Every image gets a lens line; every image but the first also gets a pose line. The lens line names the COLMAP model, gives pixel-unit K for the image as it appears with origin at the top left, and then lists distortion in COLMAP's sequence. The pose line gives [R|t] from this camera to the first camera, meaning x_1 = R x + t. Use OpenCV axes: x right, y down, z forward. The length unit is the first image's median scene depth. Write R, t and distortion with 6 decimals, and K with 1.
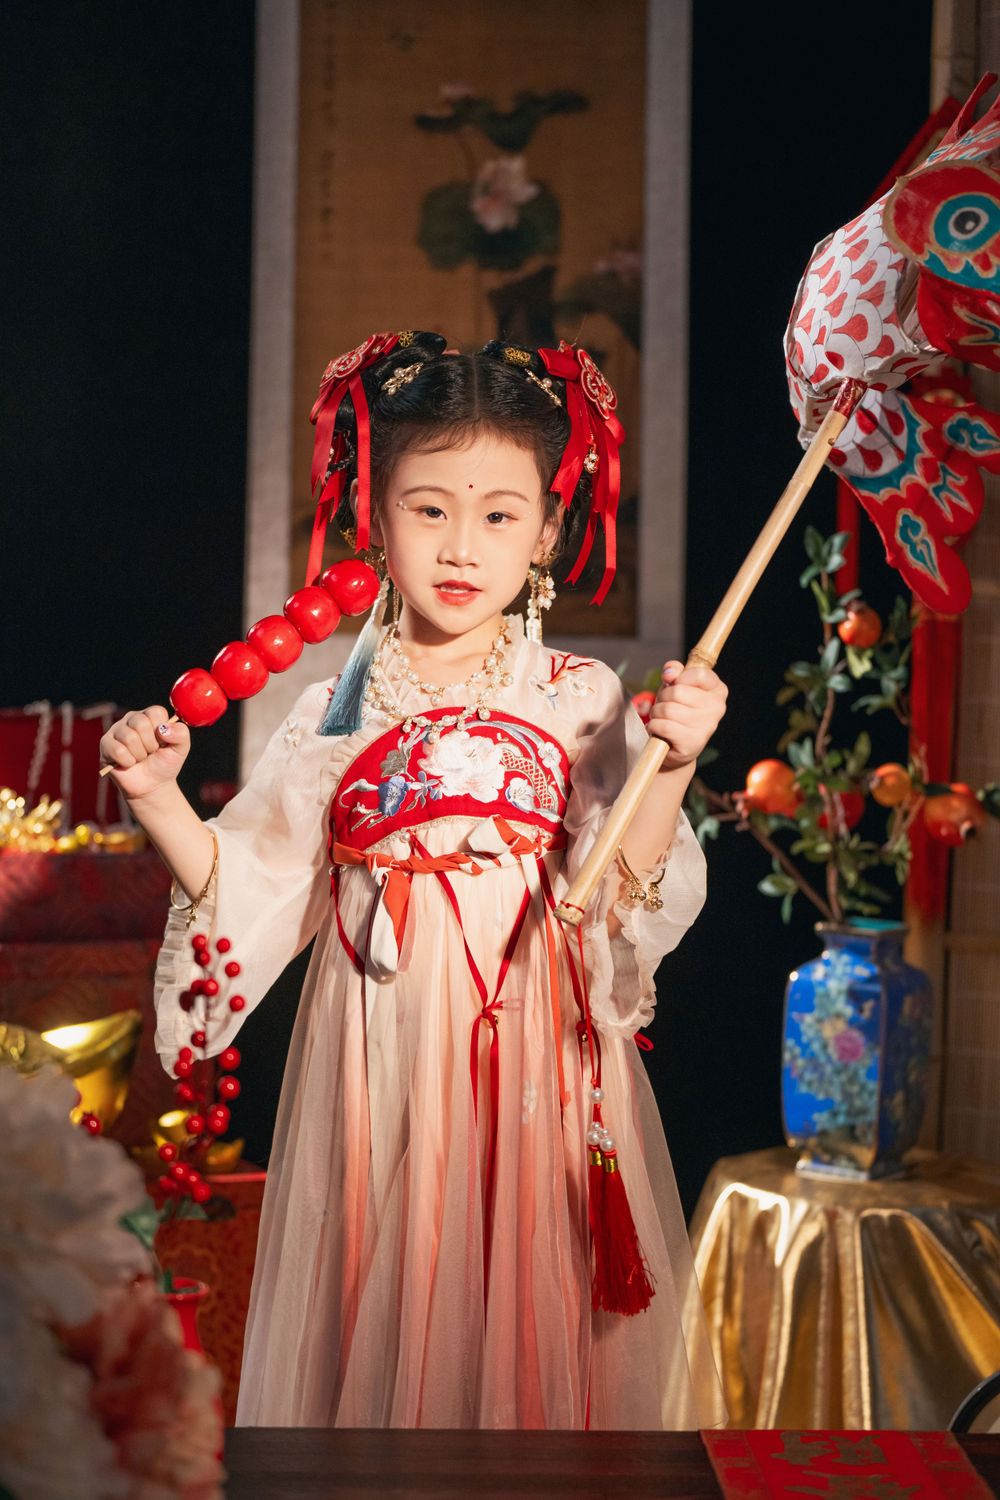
lens RADIAL K [[3391.9, 0, 503.2], [0, 3391.9, 749.2], [0, 0, 1]] dist [-0.044065, 0.000000]
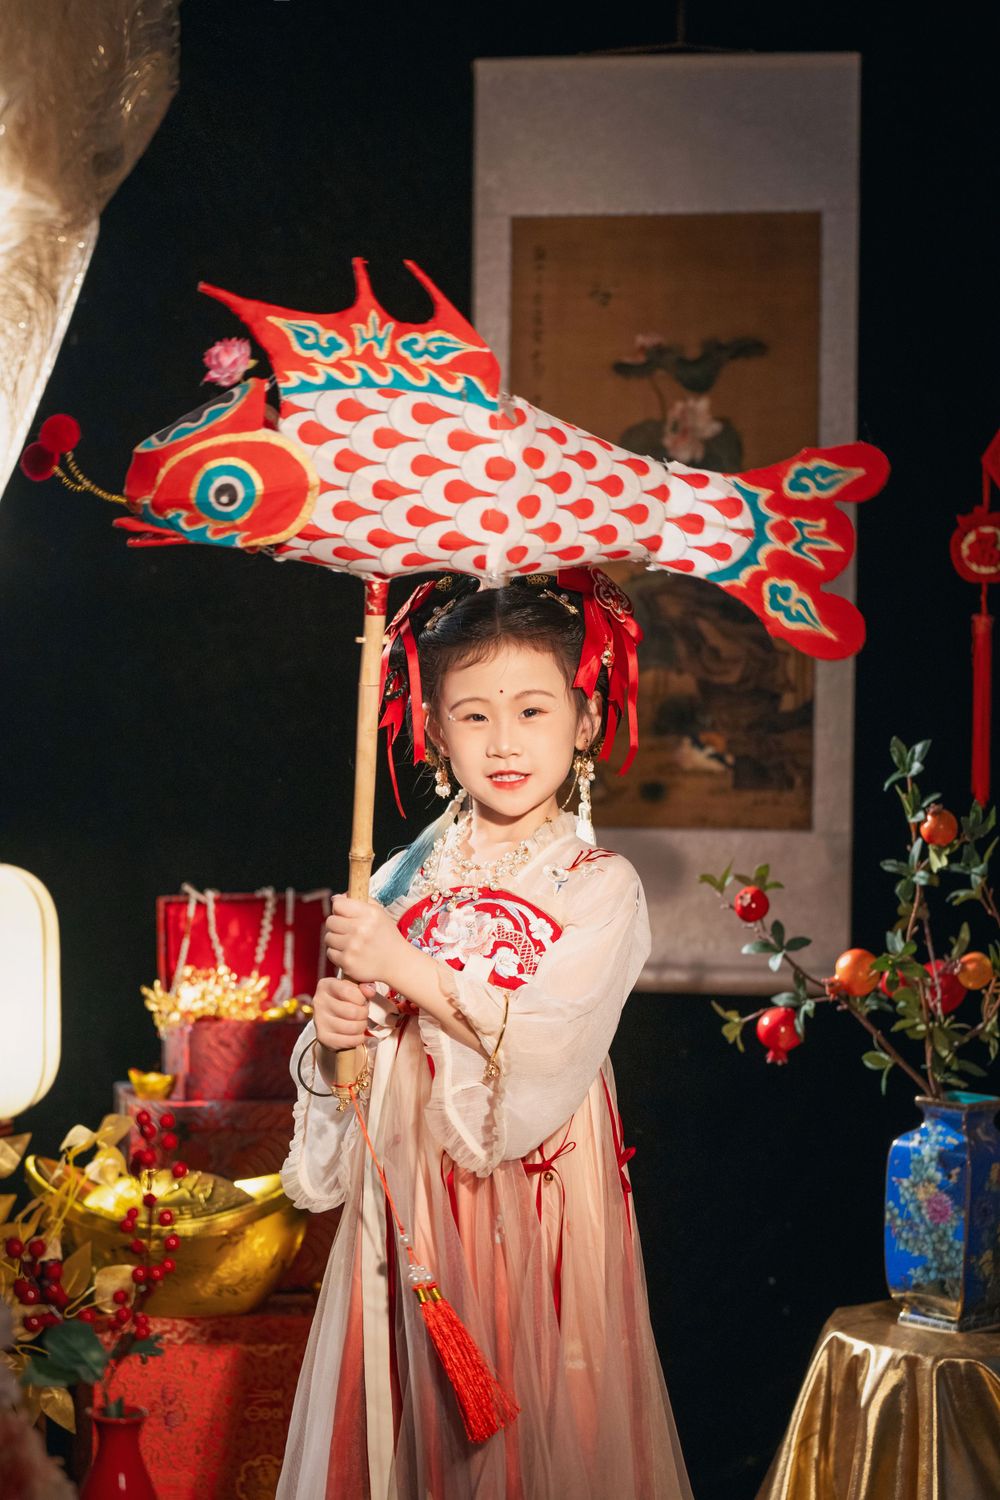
lens RADIAL K [[3217.8, 0, 492.1], [0, 3217.8, 750.2], [0, 0, 1]] dist [-0.143141, 0.000000]
pose [[0.982376, -0.002718, -0.186896, 0.152511], [-0.005802, 0.998969, -0.045025, -0.012867], [0.186826, 0.045316, 0.981347, -0.049093]]
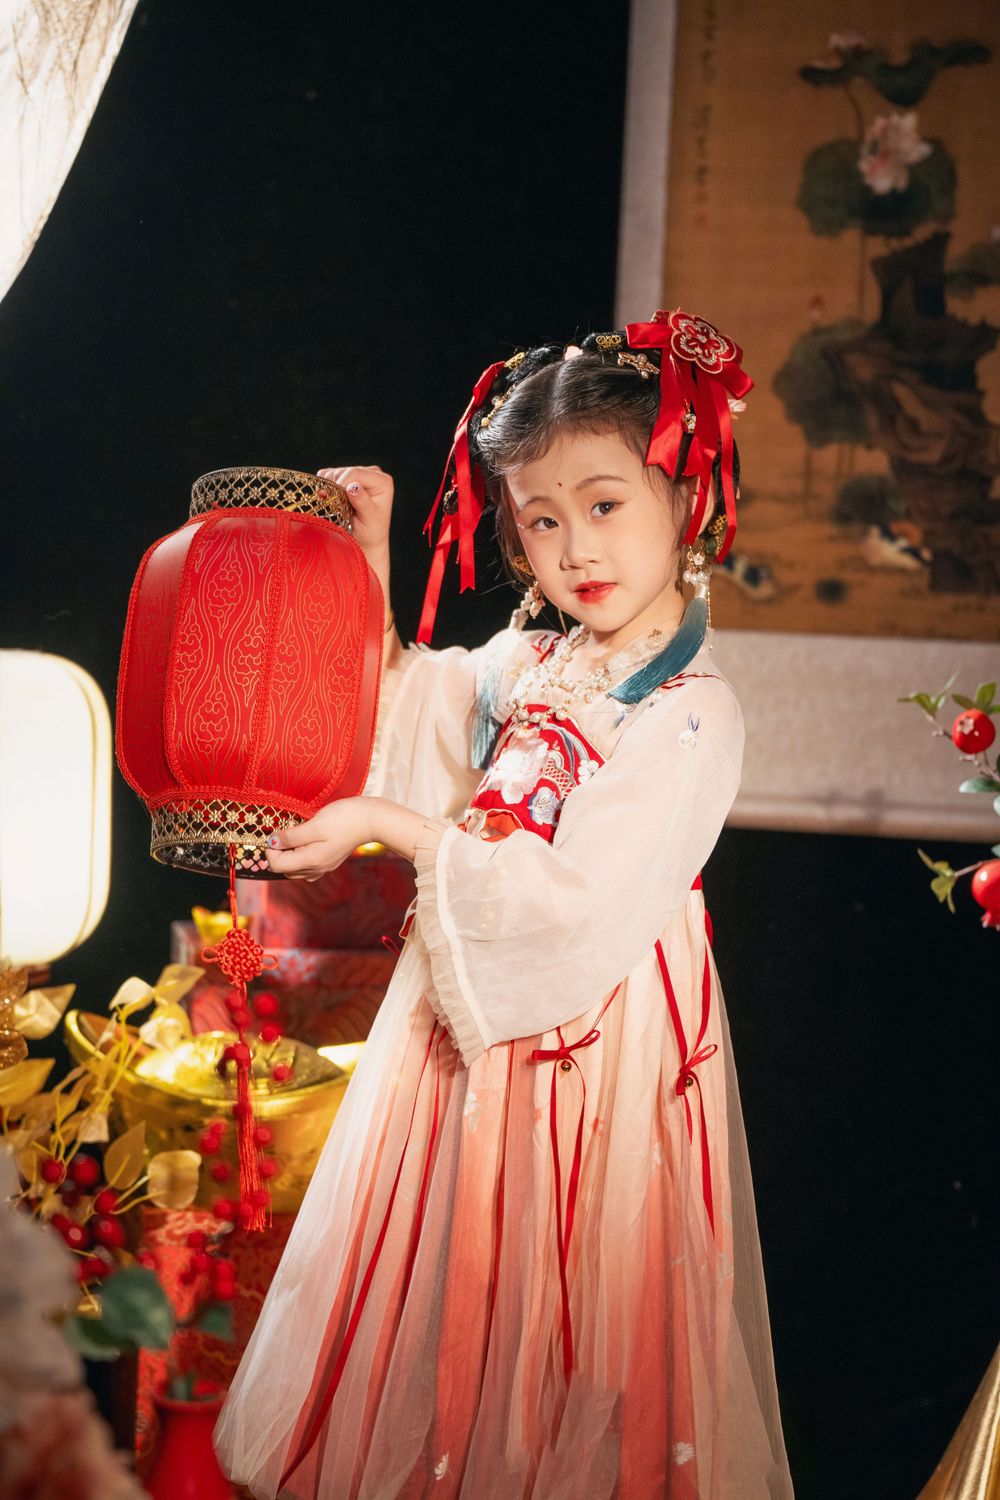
lens RADIAL K [[3391.9, 0, 500.1], [0, 3391.9, 753.3], [0, 0, 1]] dist [-0.044065, 0.000000]
pose [[0.979945, 0.039379, -0.195338, 0.092986], [-0.037243, 0.999200, 0.014596, -0.013110], [0.195756, -0.007028, 0.980627, 0.094093]]
